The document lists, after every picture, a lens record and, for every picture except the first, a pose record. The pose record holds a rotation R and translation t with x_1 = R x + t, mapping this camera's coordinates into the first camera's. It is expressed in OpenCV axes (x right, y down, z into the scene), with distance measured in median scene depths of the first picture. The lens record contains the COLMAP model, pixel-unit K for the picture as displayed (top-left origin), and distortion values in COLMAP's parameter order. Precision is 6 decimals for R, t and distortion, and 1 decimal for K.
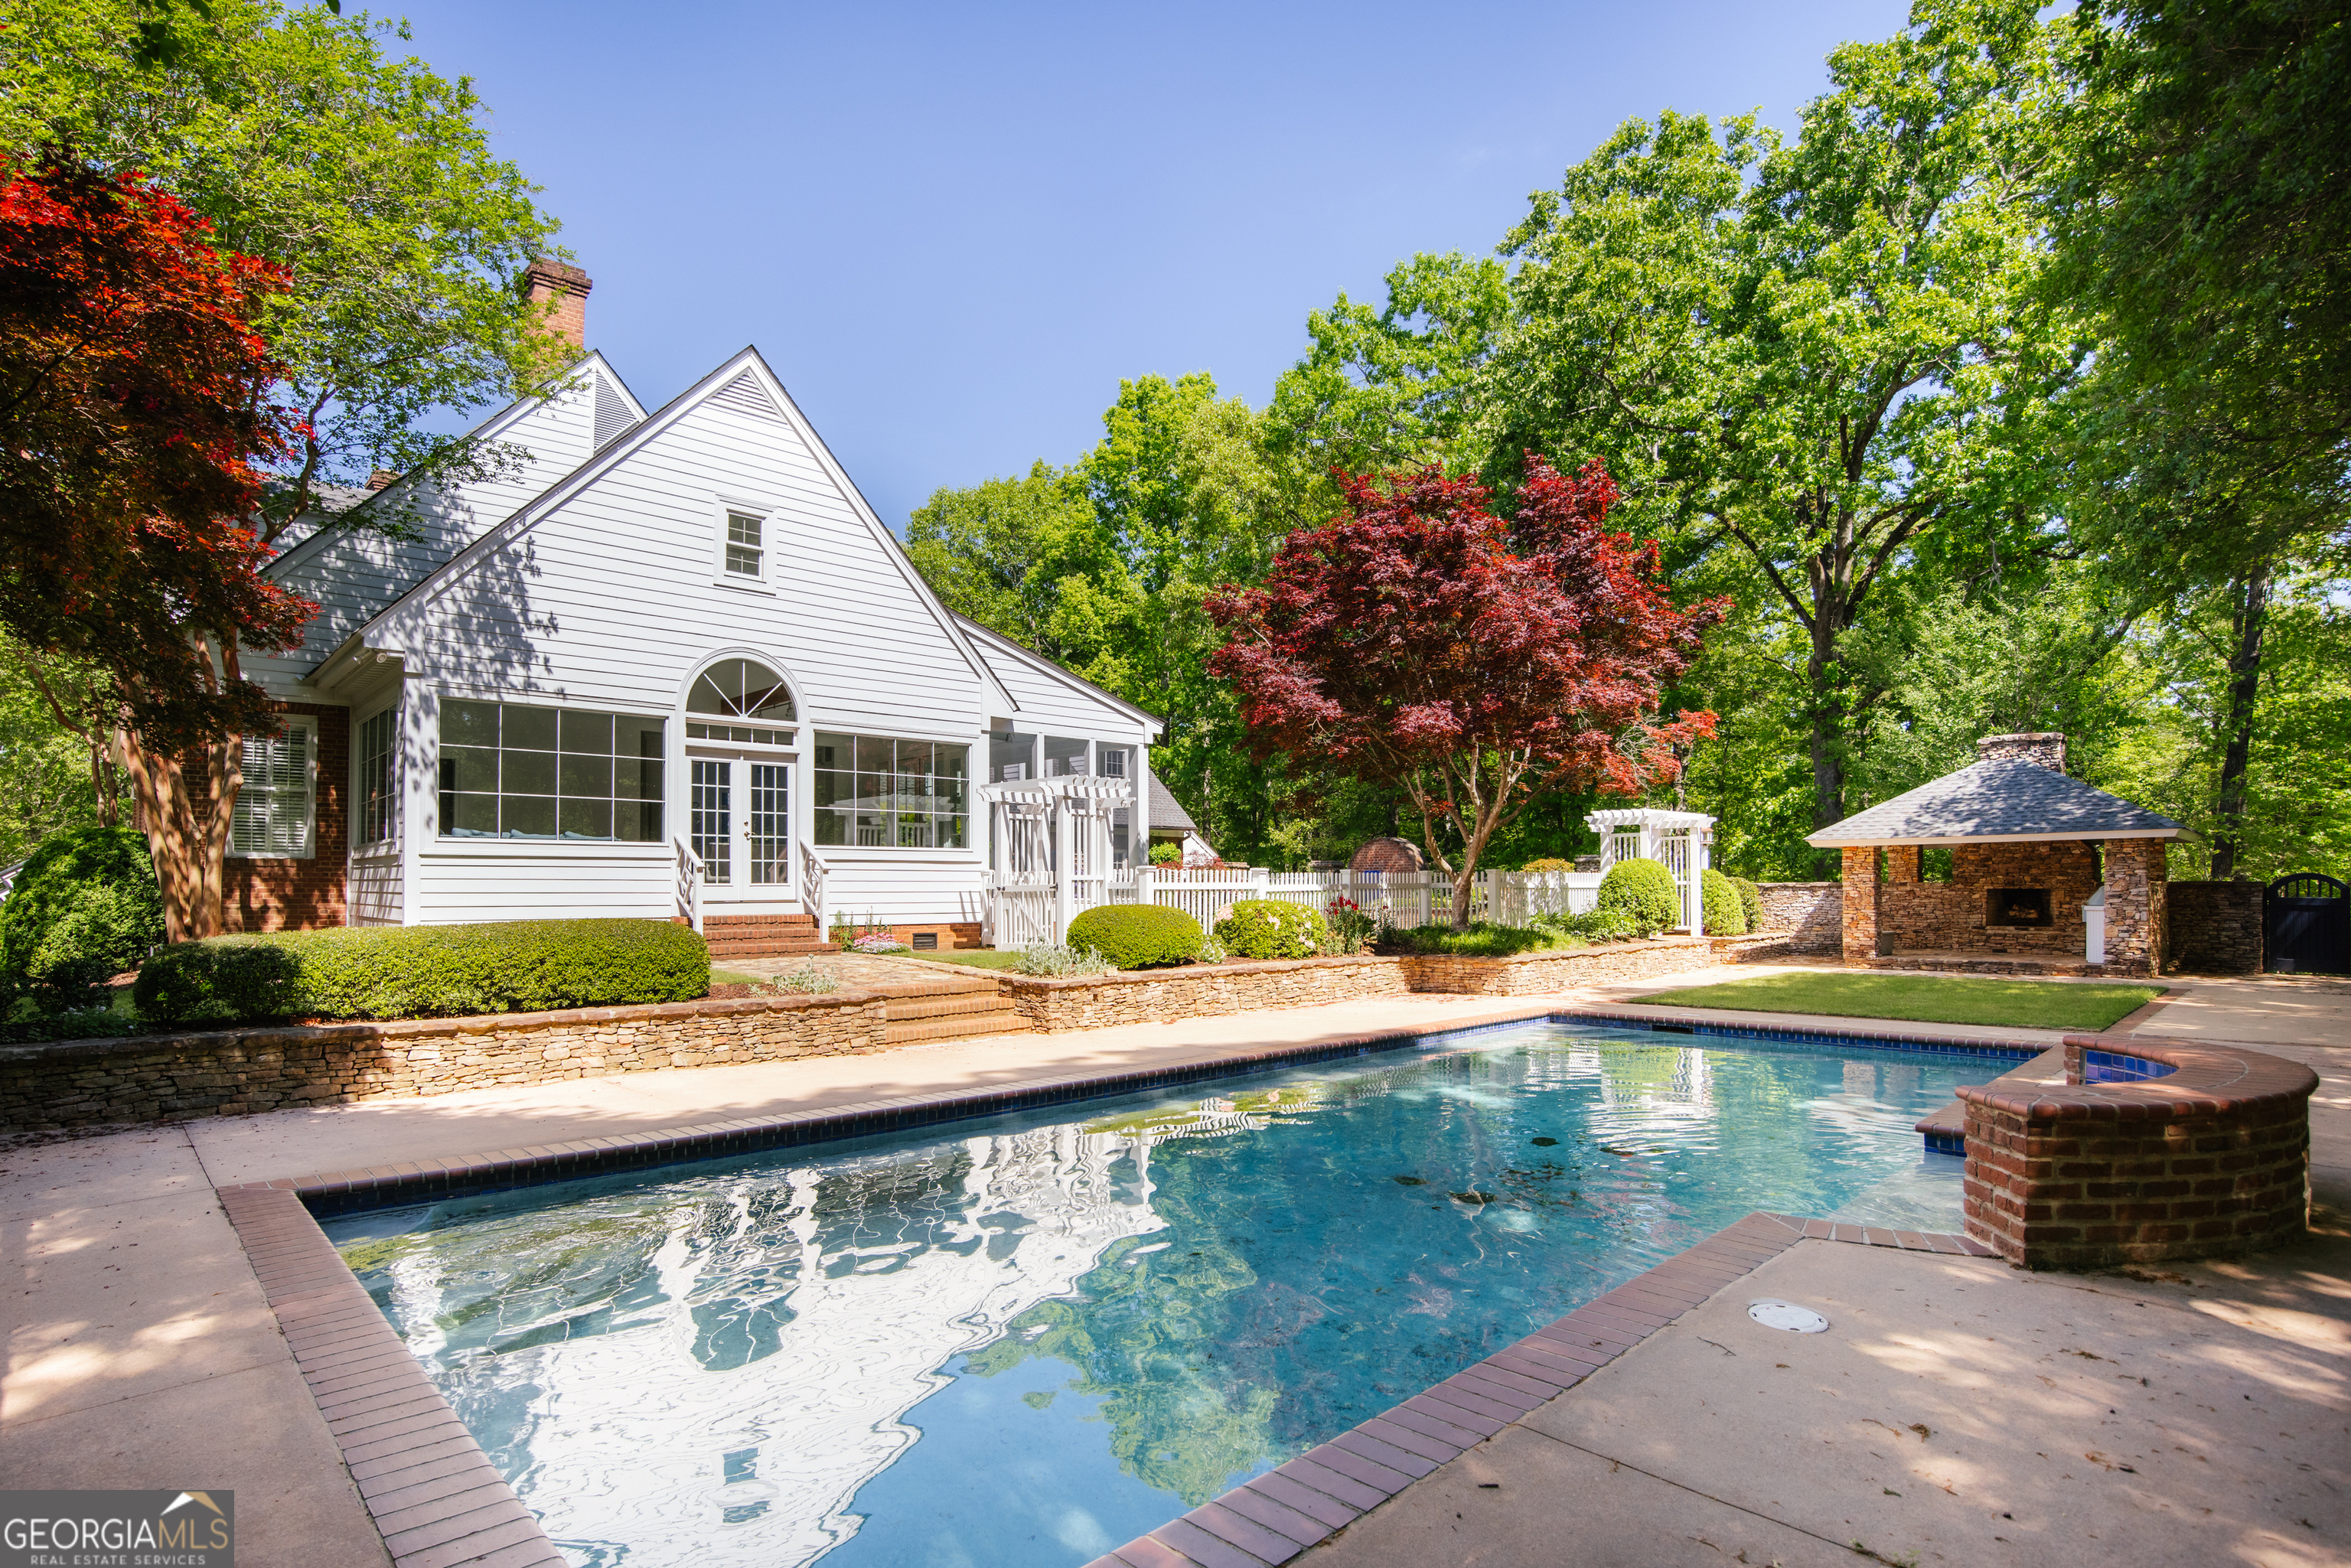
lens RADIAL K [[1157.6, 0, 1170.8], [0, 1157.6, 877.8], [0, 0, 1]] dist [-0.030988, -0.000037]
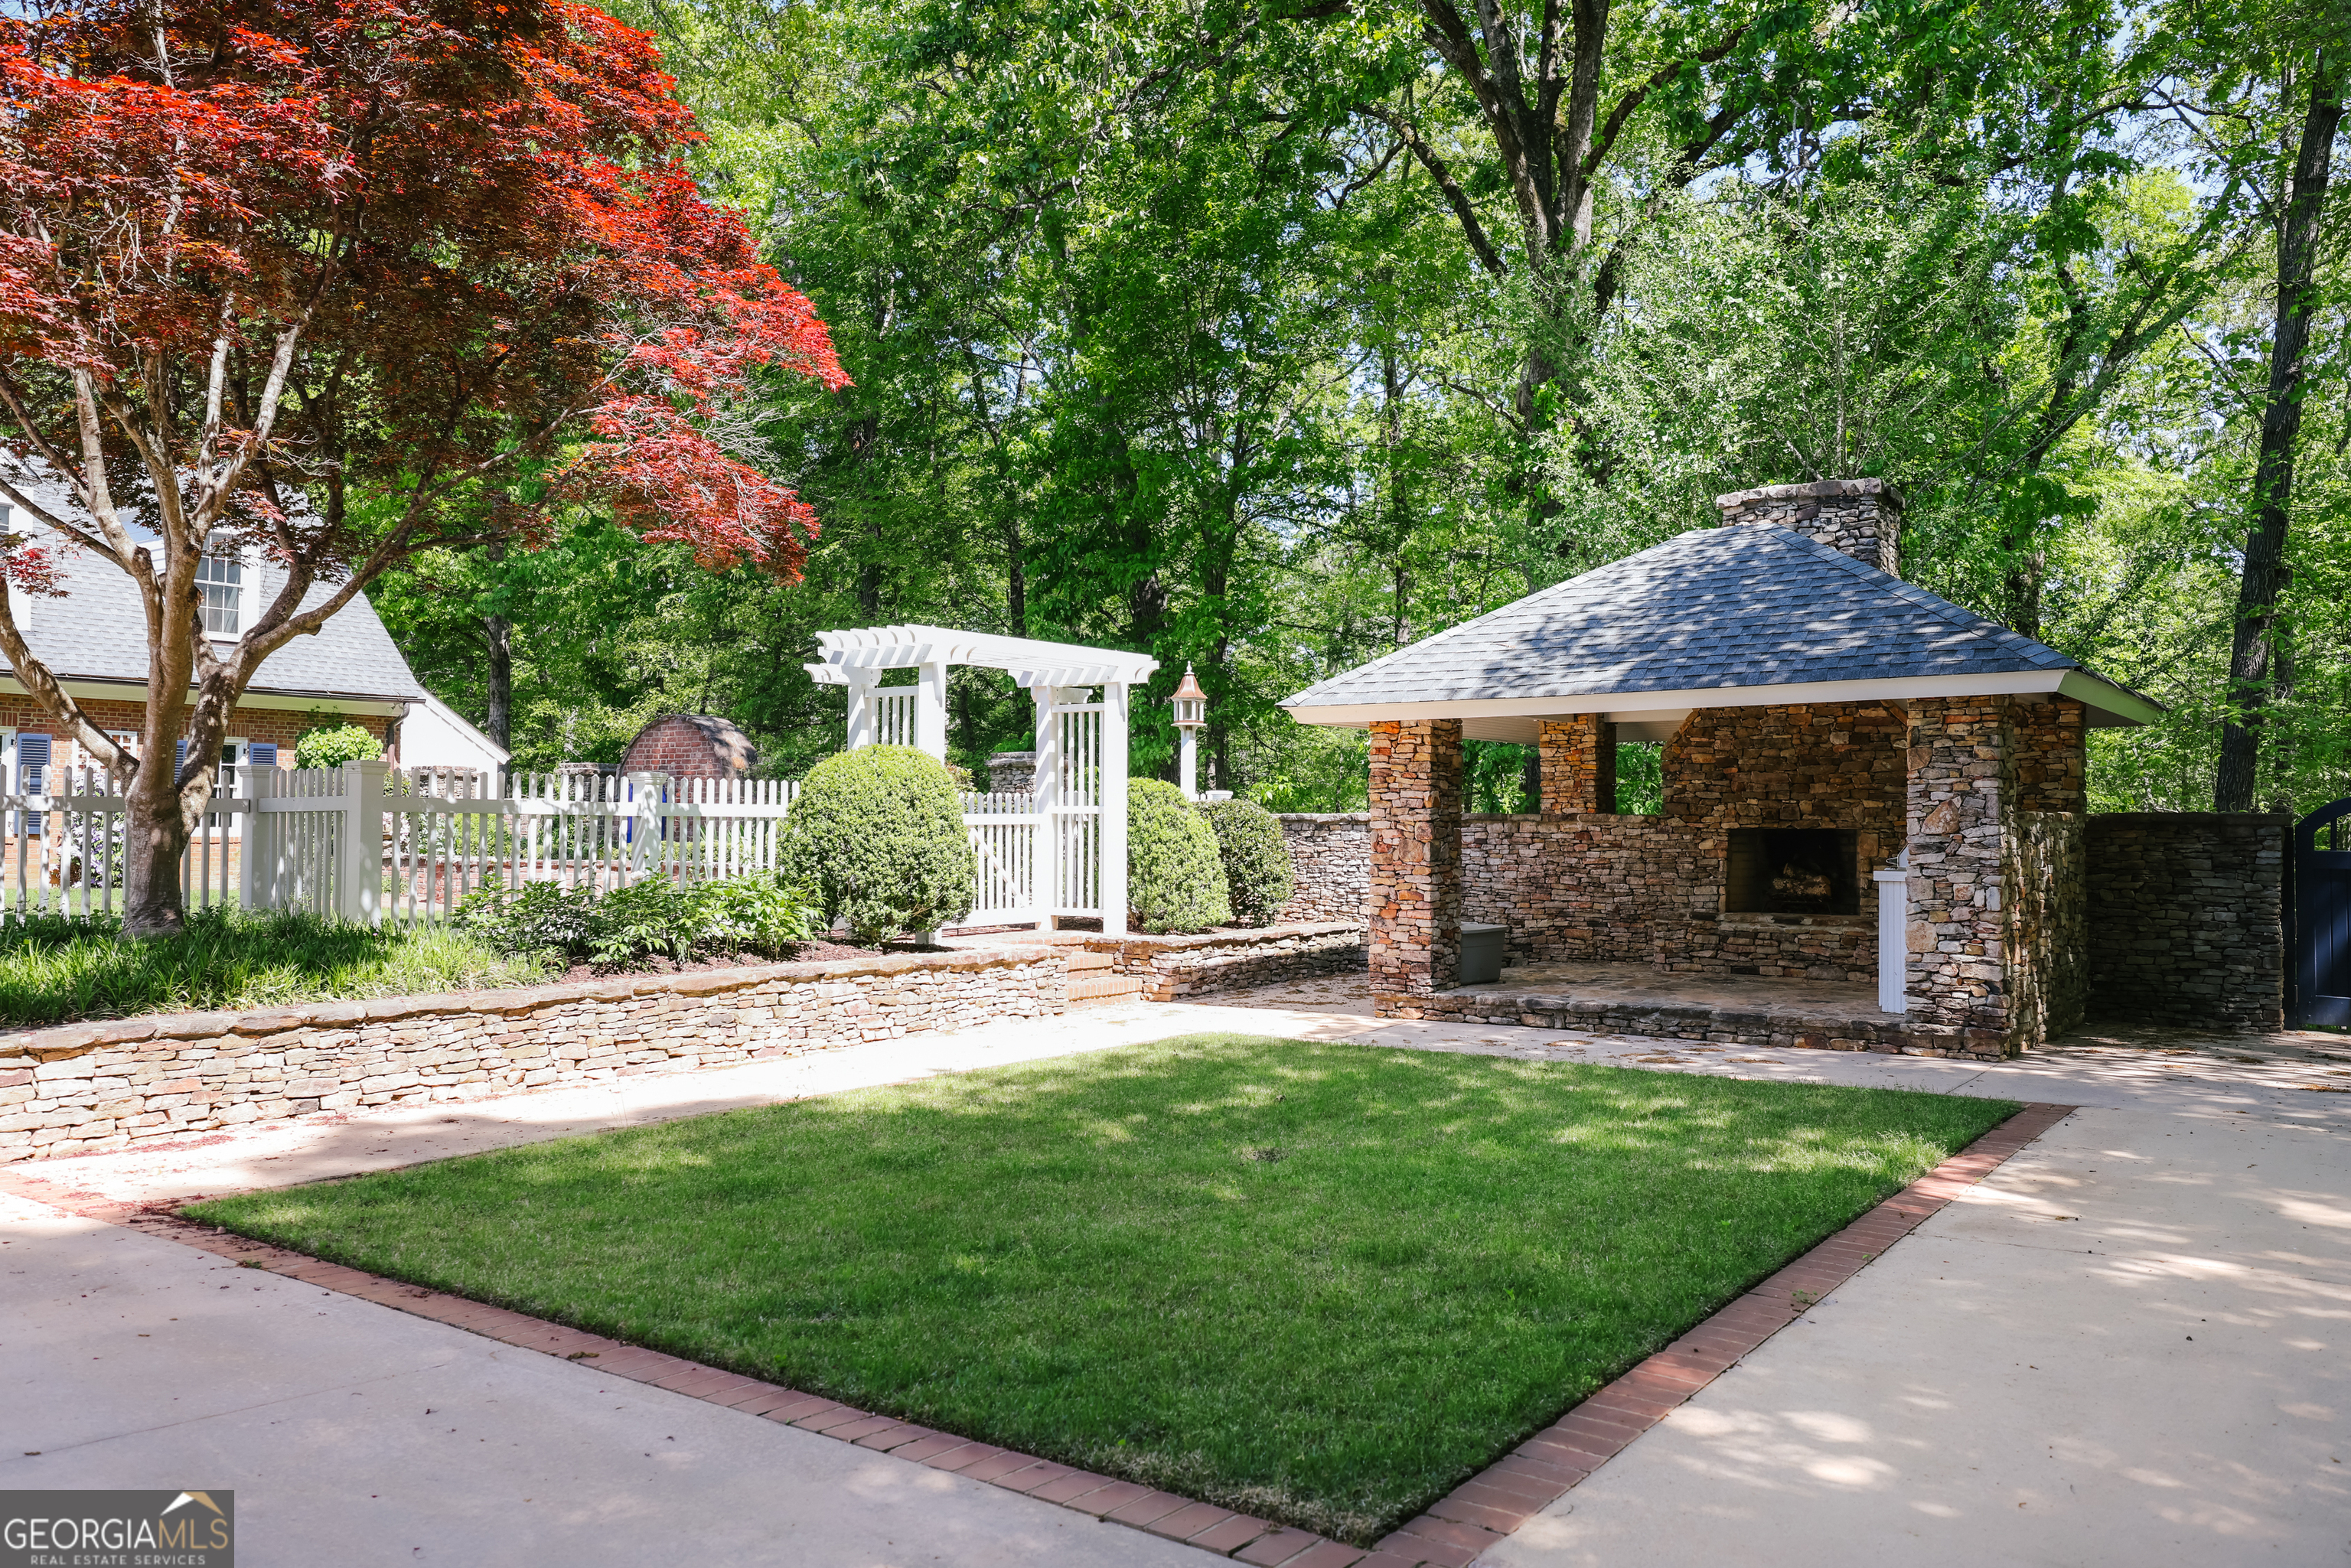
lens RADIAL K [[1733.1, 0, 1175.5], [0, 1733.1, 784.0], [0, 0, 1]] dist [0.003879, 0.003395]
pose [[0.984125, 0.011946, 0.177075, 0.409842], [-0.009025, 0.999810, -0.017290, 0.006278], [-0.177247, 0.015417, 0.984046, 0.396758]]
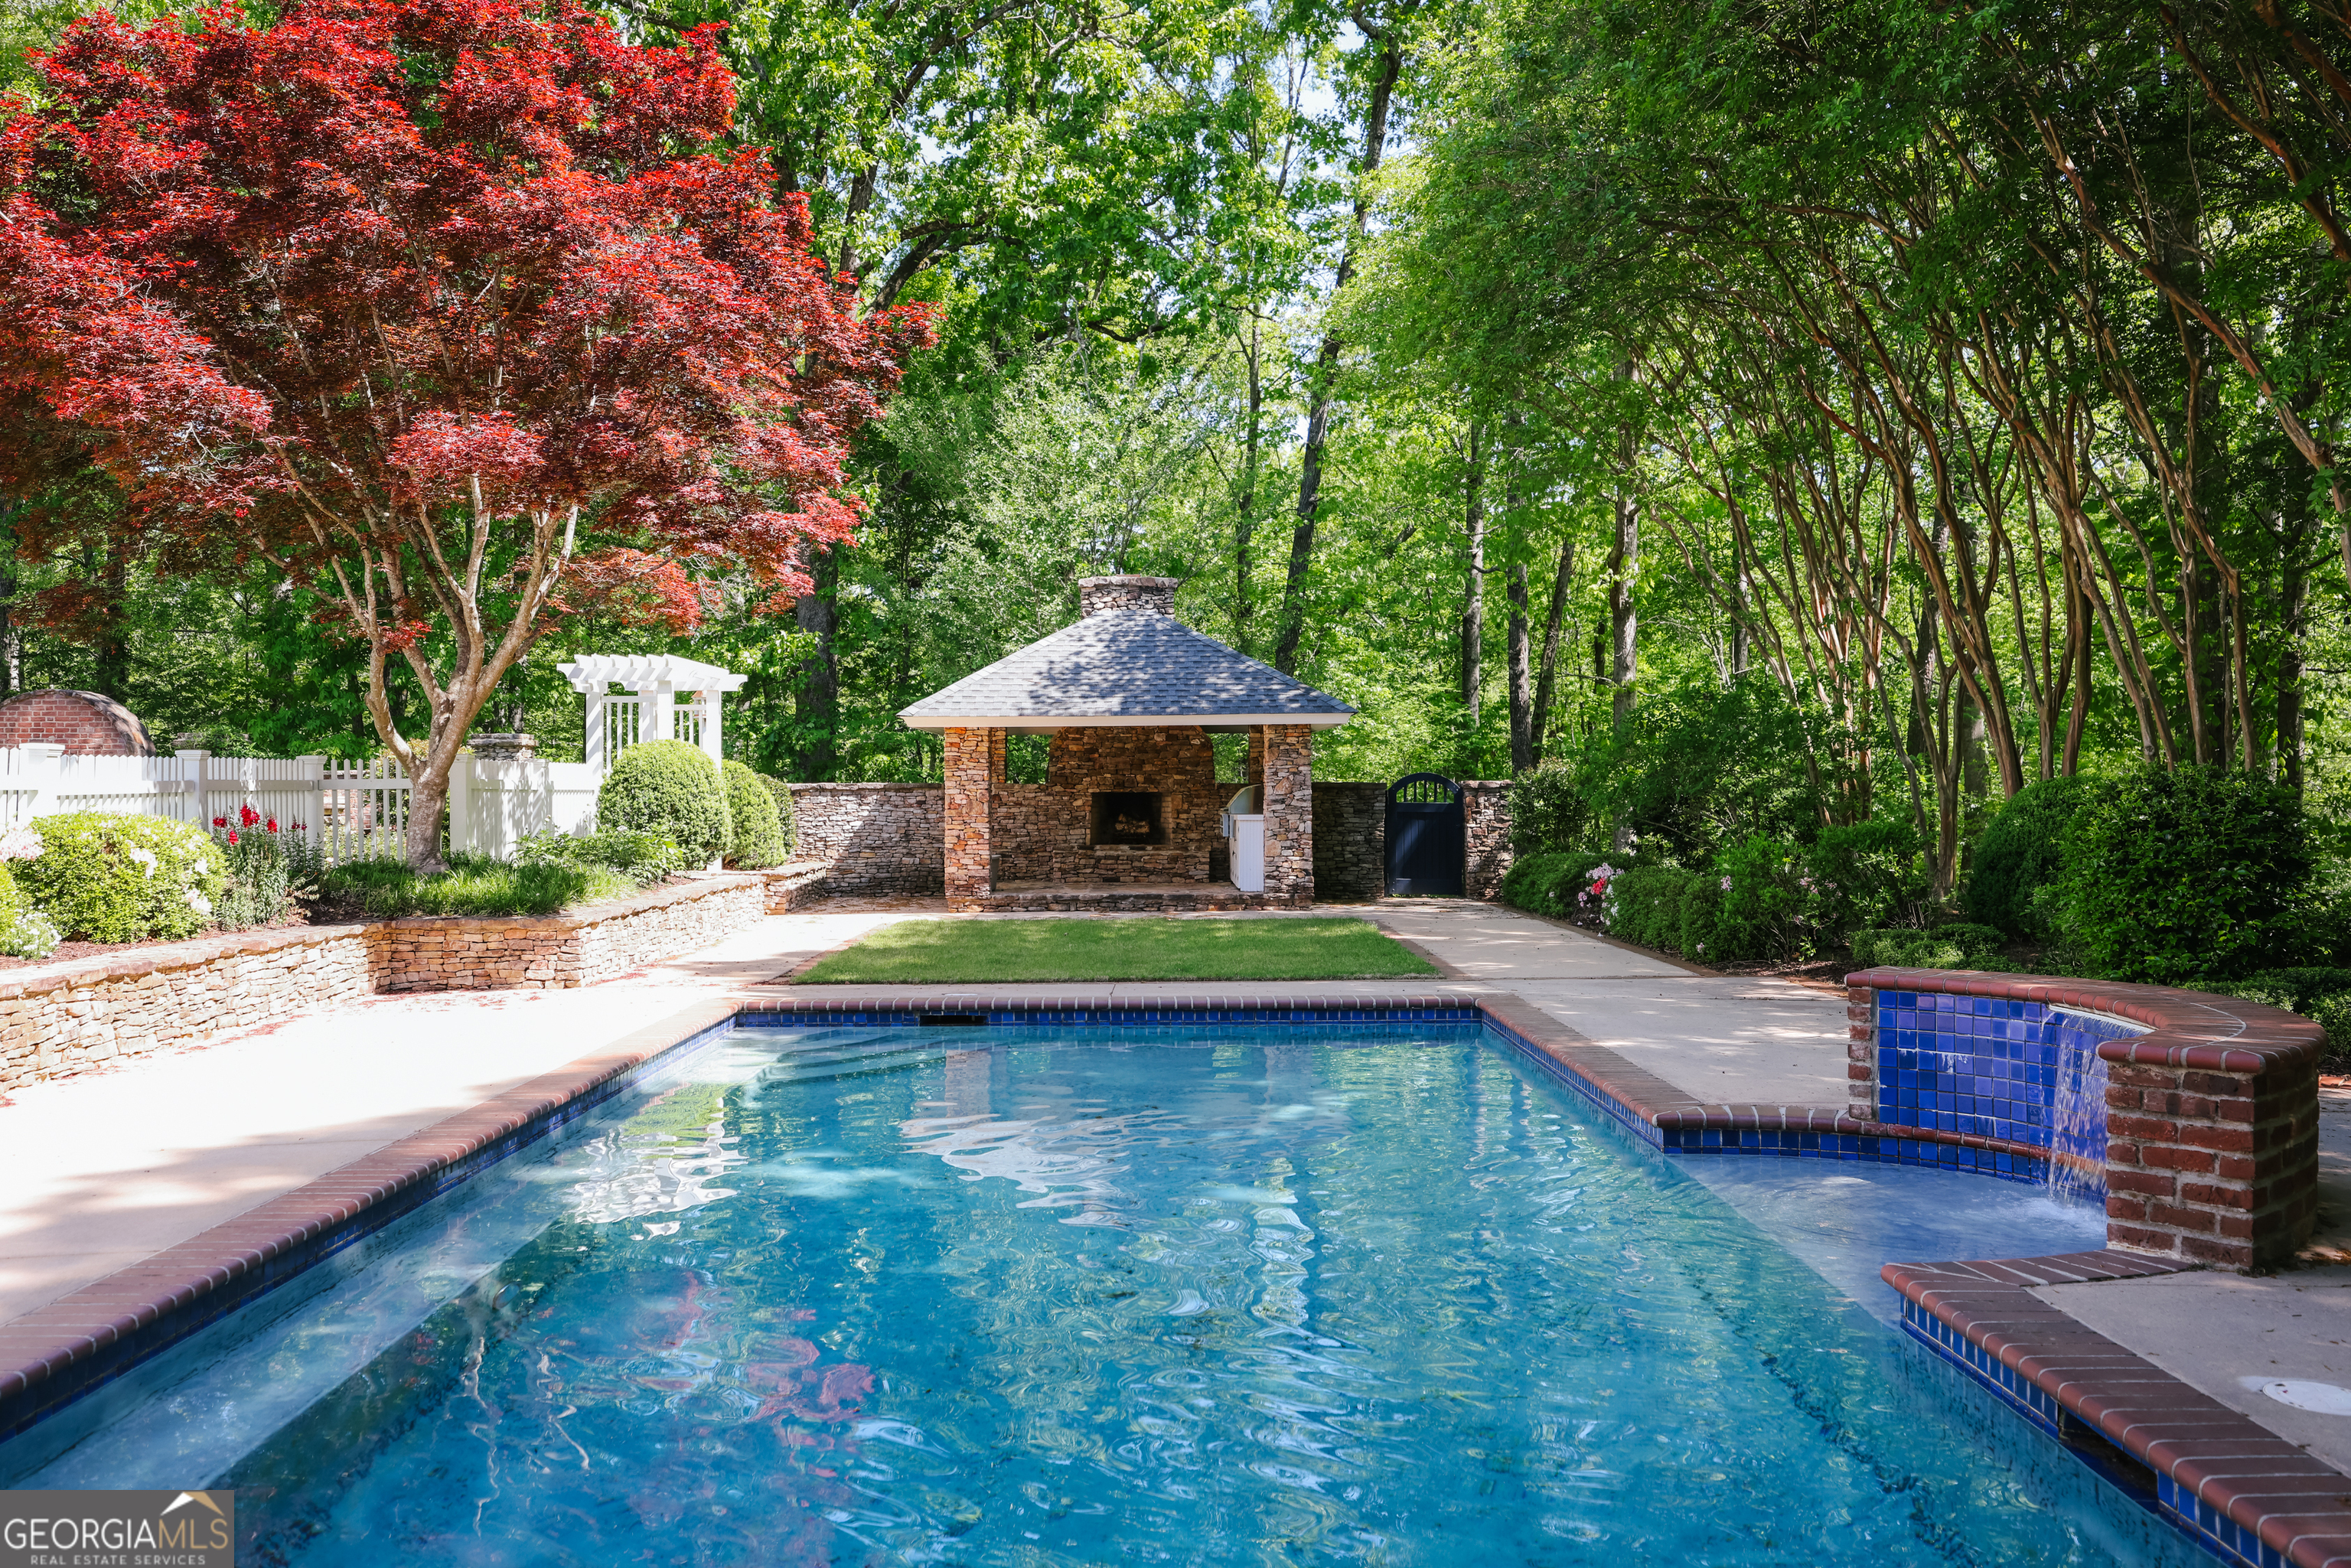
lens RADIAL K [[1964.1, 0, 1175.5], [0, 1964.1, 784.0], [0, 0, 1]] dist [0.013812, 0.011187]
pose [[0.694540, 0.003801, 0.719444, -0.133029], [-0.004946, 0.999988, -0.000507, 0.005083], [-0.719437, -0.003206, 0.694550, 0.124091]]
